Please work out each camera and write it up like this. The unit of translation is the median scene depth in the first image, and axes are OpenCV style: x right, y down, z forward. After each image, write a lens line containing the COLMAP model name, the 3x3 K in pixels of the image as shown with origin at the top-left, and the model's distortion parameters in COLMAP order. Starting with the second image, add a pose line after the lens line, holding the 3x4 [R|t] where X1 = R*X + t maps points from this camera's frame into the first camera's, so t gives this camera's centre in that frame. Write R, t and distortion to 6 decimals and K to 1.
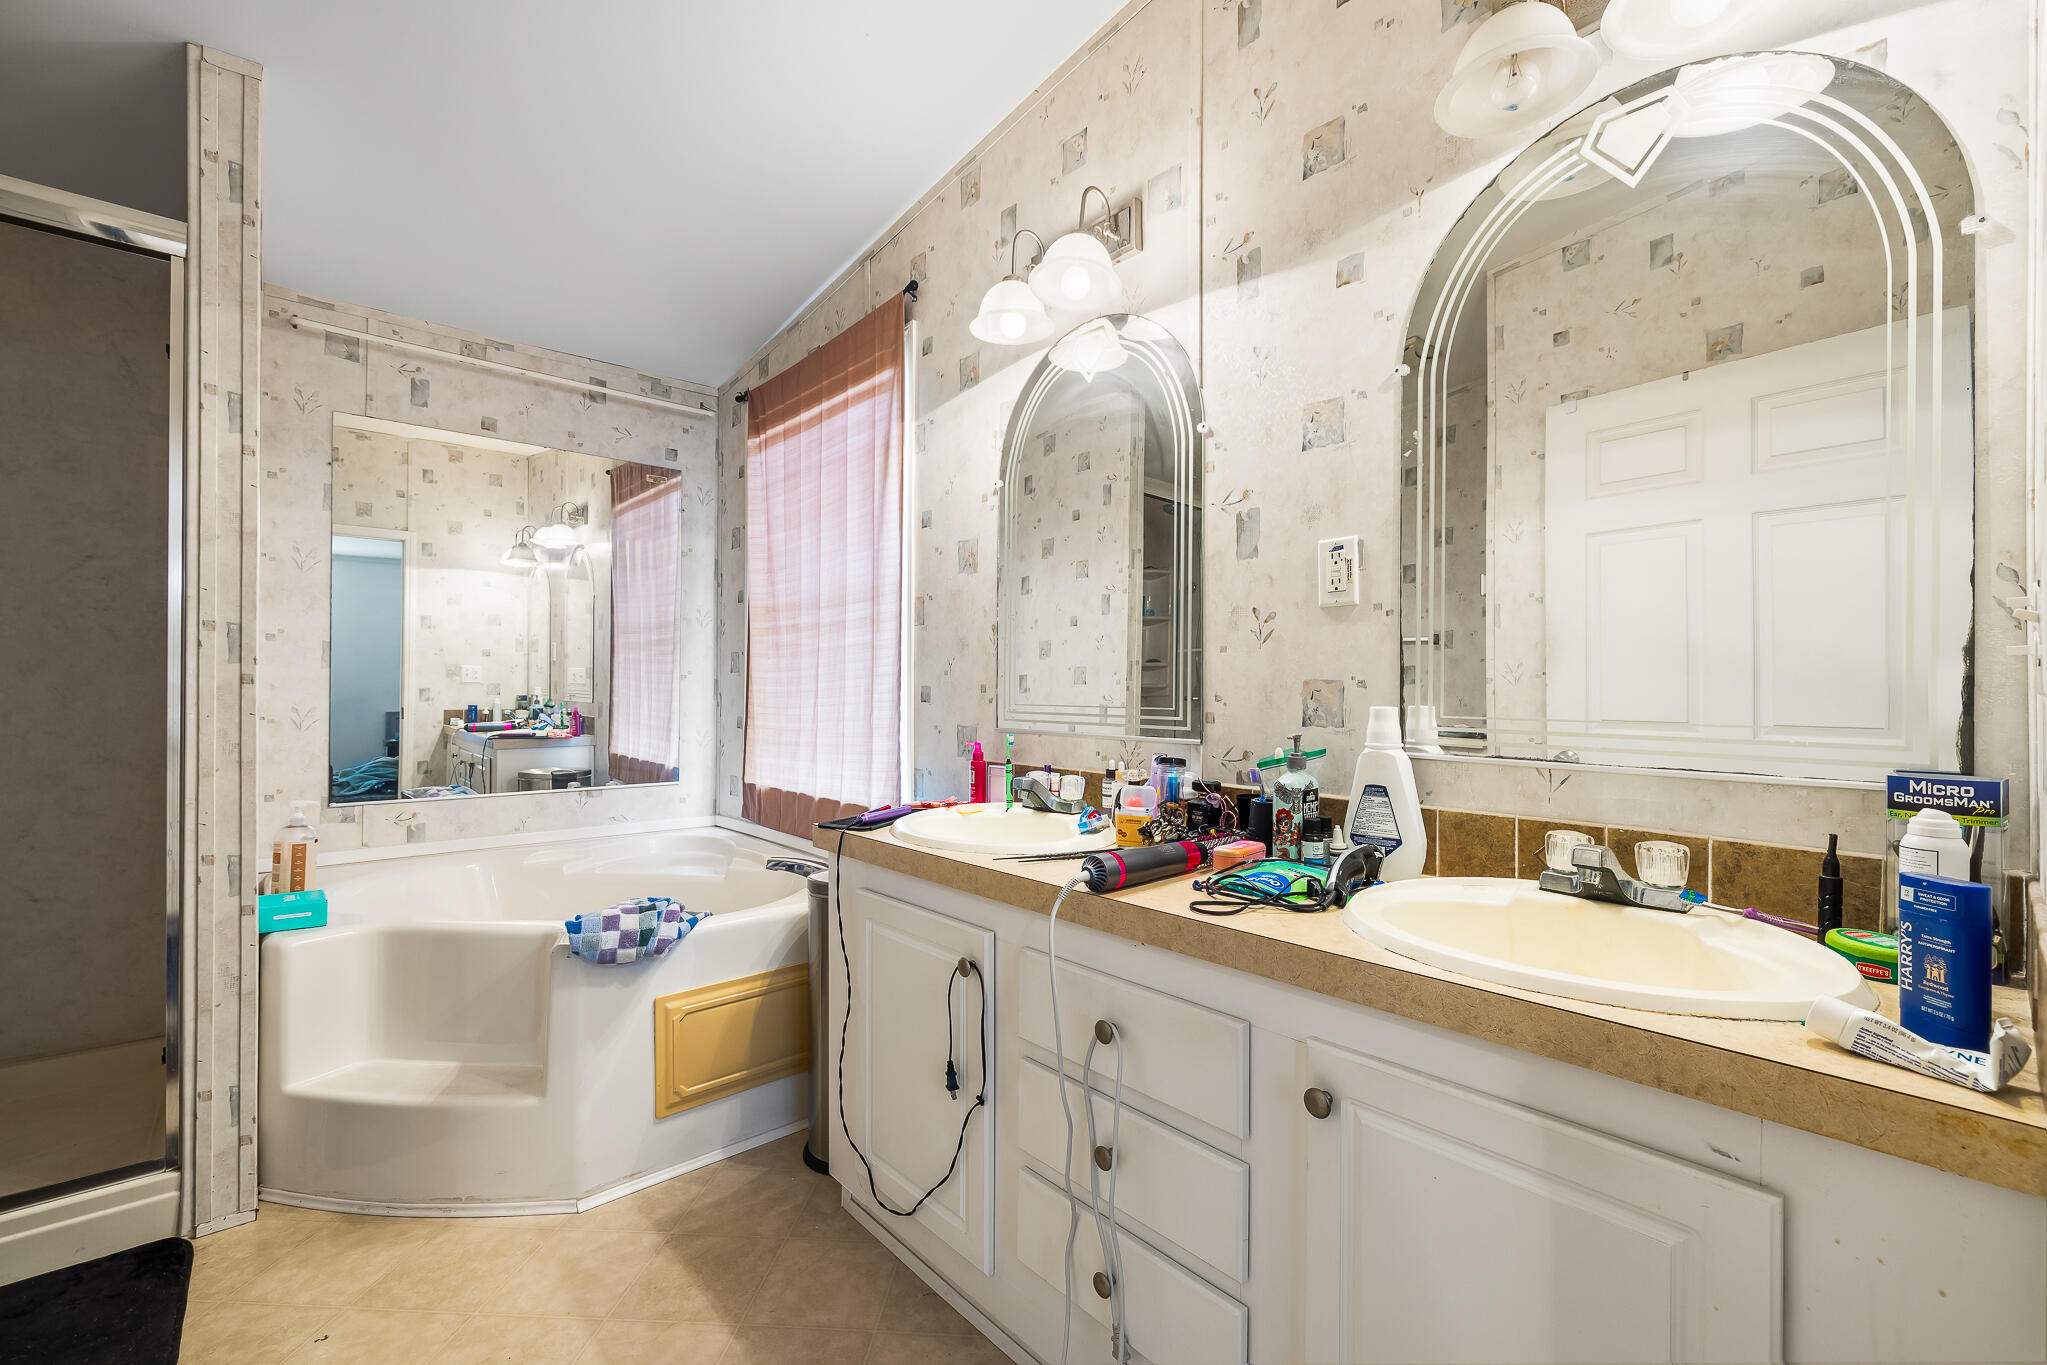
lens RADIAL K [[854.5, 0, 1014.5], [0, 854.5, 683.6], [0, 0, 1]] dist [-0.001338, 0.000291]
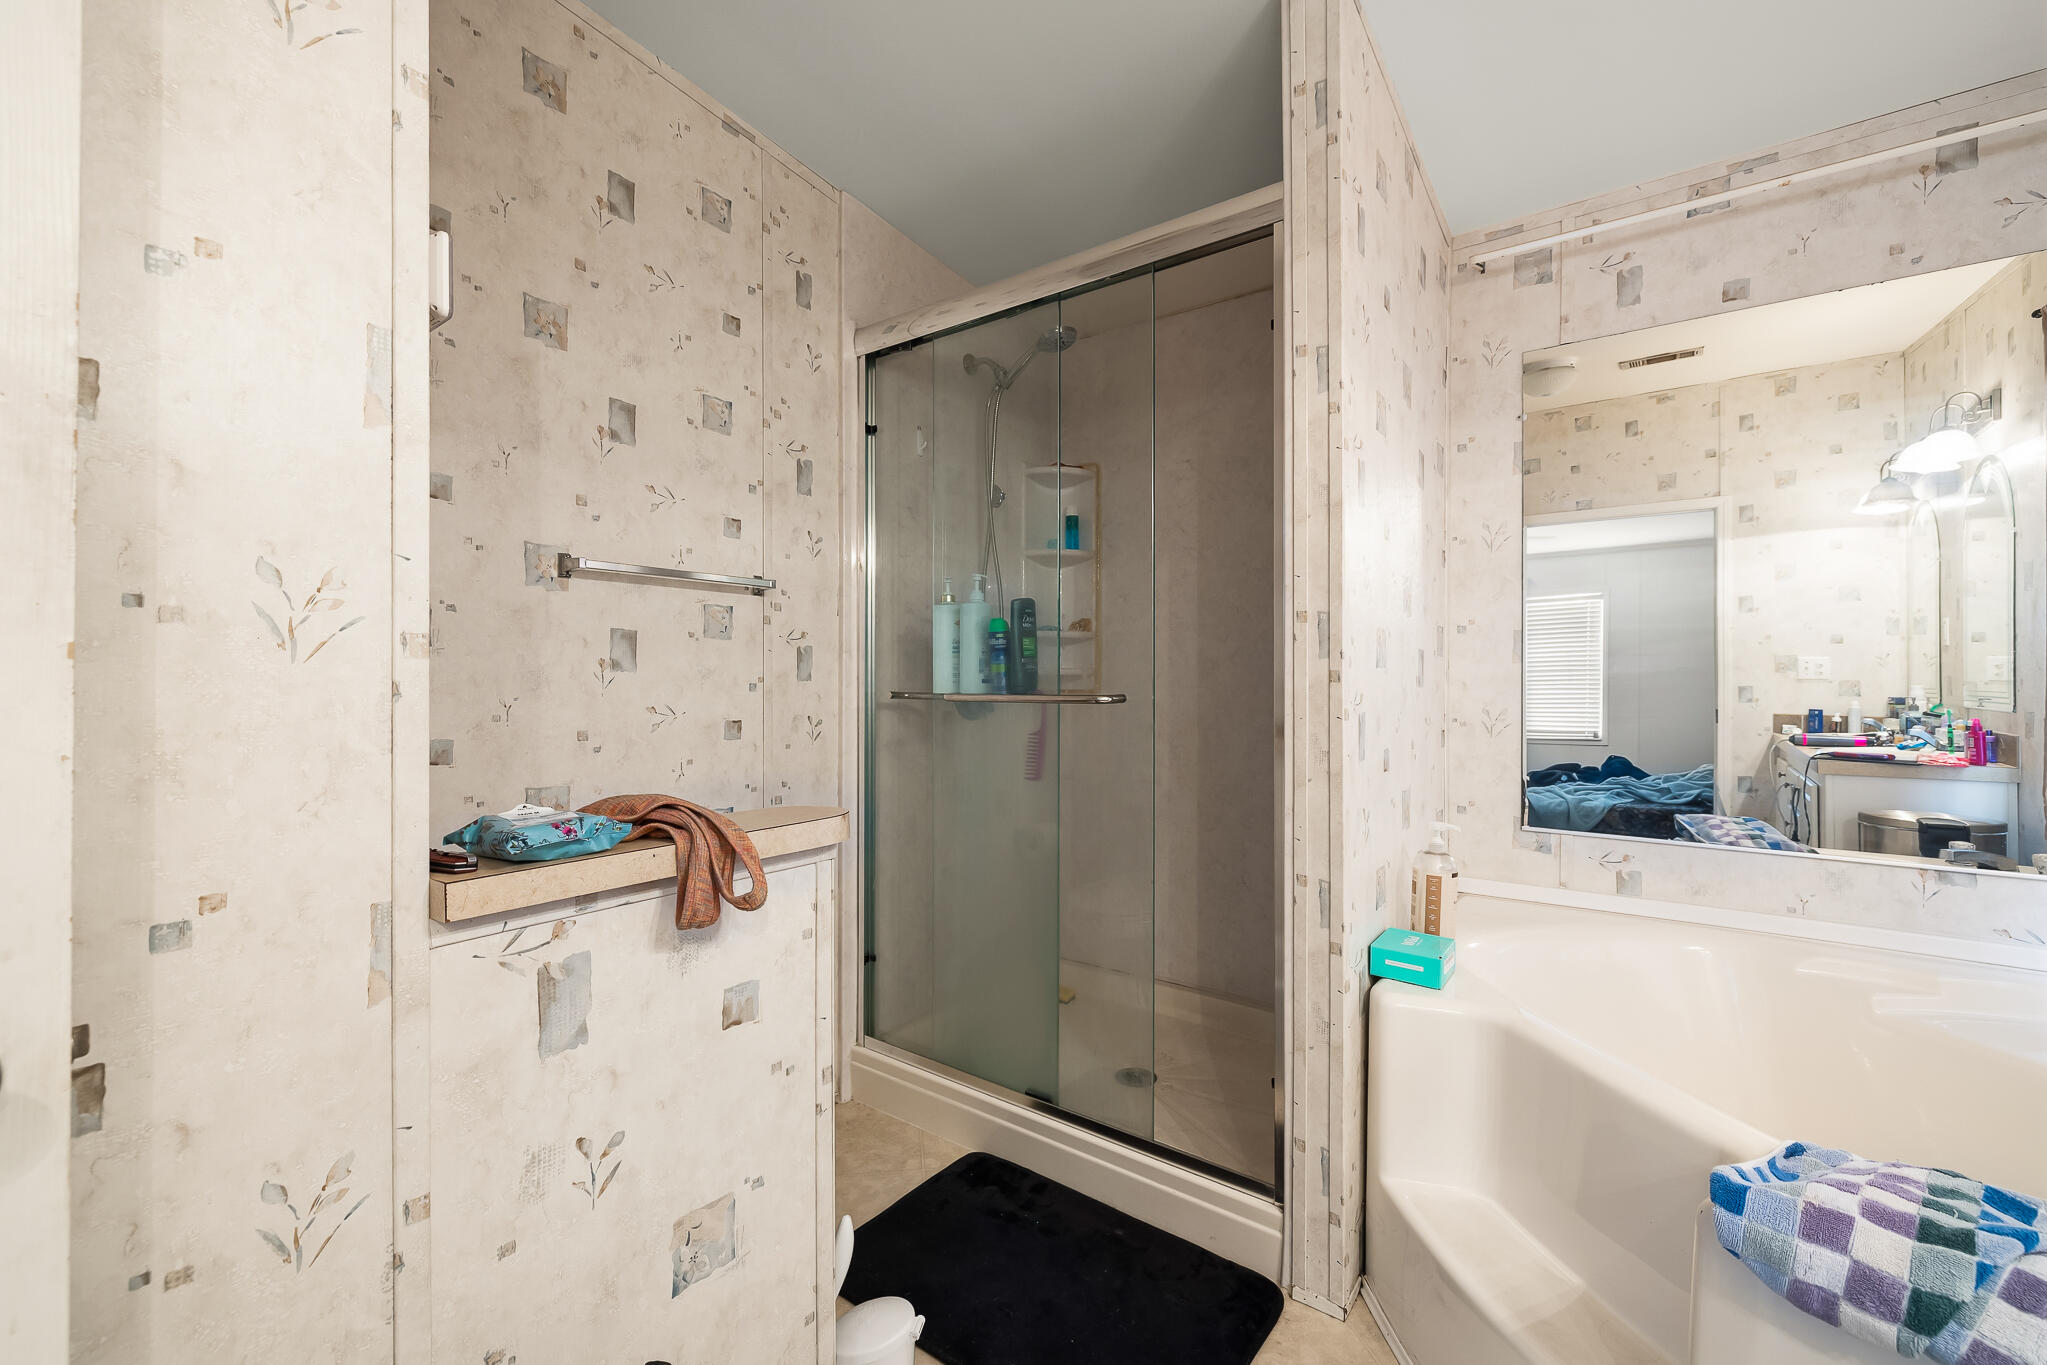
lens RADIAL K [[854.5, 0, 1010.4], [0, 854.5, 678.1], [0, 0, 1]] dist [-0.001338, 0.000291]
pose [[0.199984, -0.005417, -0.979784, -0.048509], [0.002164, 0.999985, -0.005087, -0.000021], [0.979797, -0.001103, 0.199992, 0.193748]]
